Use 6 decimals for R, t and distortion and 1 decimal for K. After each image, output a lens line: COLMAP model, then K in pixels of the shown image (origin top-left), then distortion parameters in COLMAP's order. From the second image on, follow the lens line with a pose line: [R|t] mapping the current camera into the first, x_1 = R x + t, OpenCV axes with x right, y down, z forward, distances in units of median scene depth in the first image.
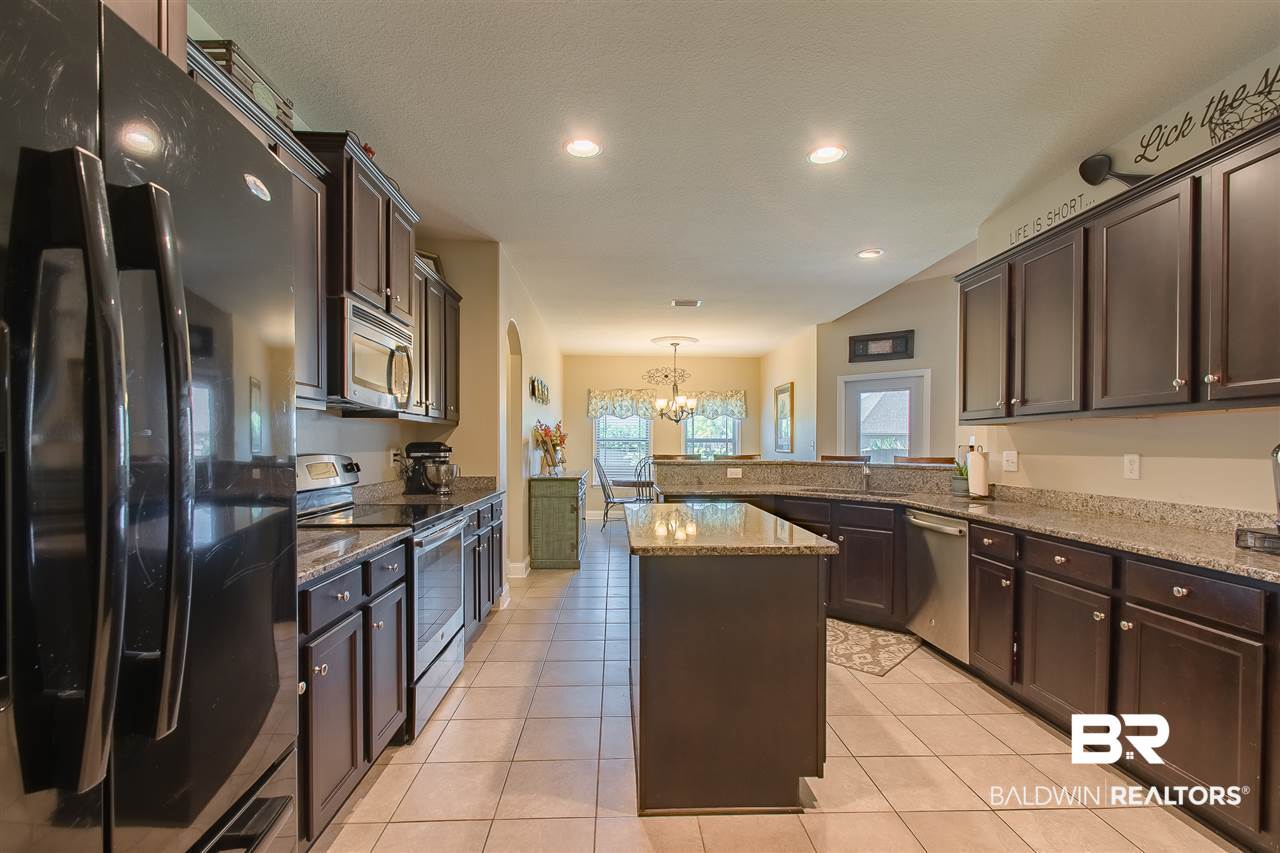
lens RADIAL K [[566.8, 0, 640.0], [0, 566.8, 426.5], [0, 0, 1]] dist [0.001811, 0.000130]
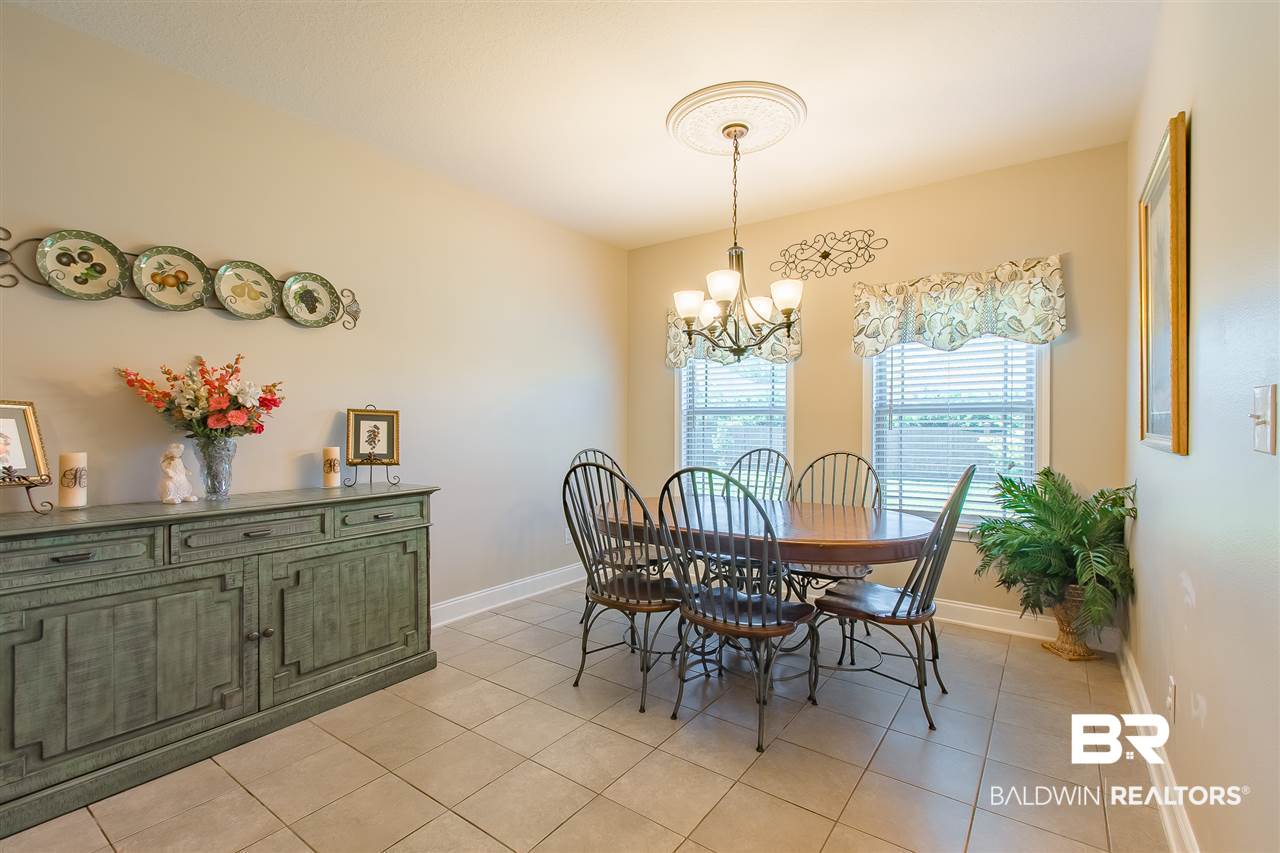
lens RADIAL K [[566.8, 0, 640.0], [0, 566.8, 426.5], [0, 0, 1]] dist [0.001811, 0.000130]
pose [[0.776253, 0.001844, -0.630419, 0.204301], [0.013700, 0.999710, 0.019794, 0.028111], [0.630273, -0.024002, 0.776002, 0.583703]]
